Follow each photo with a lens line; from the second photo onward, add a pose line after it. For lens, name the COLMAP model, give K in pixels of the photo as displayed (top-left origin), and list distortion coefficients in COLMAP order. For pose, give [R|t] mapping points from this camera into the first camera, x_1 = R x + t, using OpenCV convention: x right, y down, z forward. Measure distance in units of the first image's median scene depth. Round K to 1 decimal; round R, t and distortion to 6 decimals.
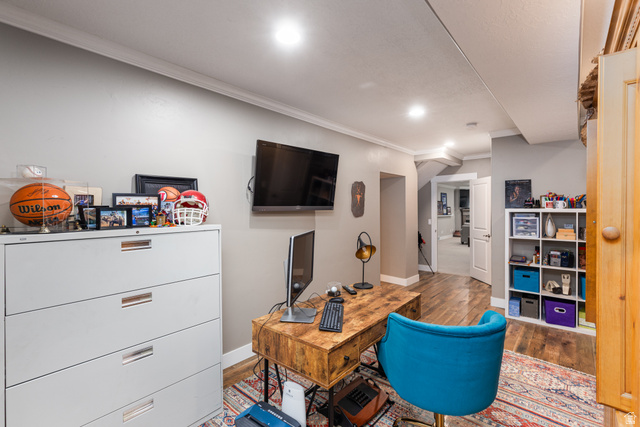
lens RADIAL K [[292.5, 0, 320.0], [0, 292.5, 211.6], [0, 0, 1]] dist [0.005820, 0.000504]
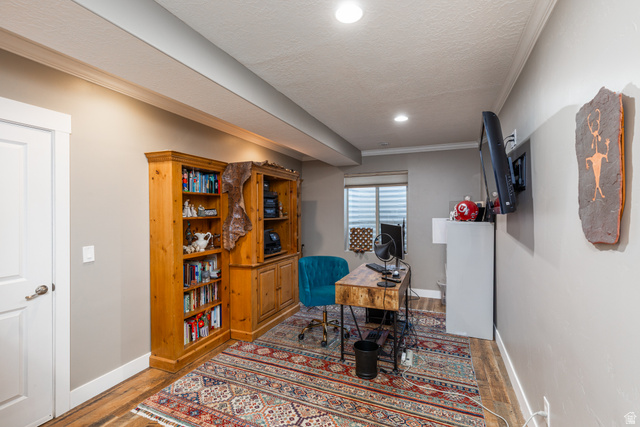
lens RADIAL K [[292.5, 0, 318.7], [0, 292.5, 212.8], [0, 0, 1]] dist [0.005820, 0.000504]
pose [[-0.953916, 0.009380, -0.299926, 0.722921], [0.006378, 0.999919, 0.010988, -0.016292], [0.300005, 0.008569, -0.953899, 1.996325]]
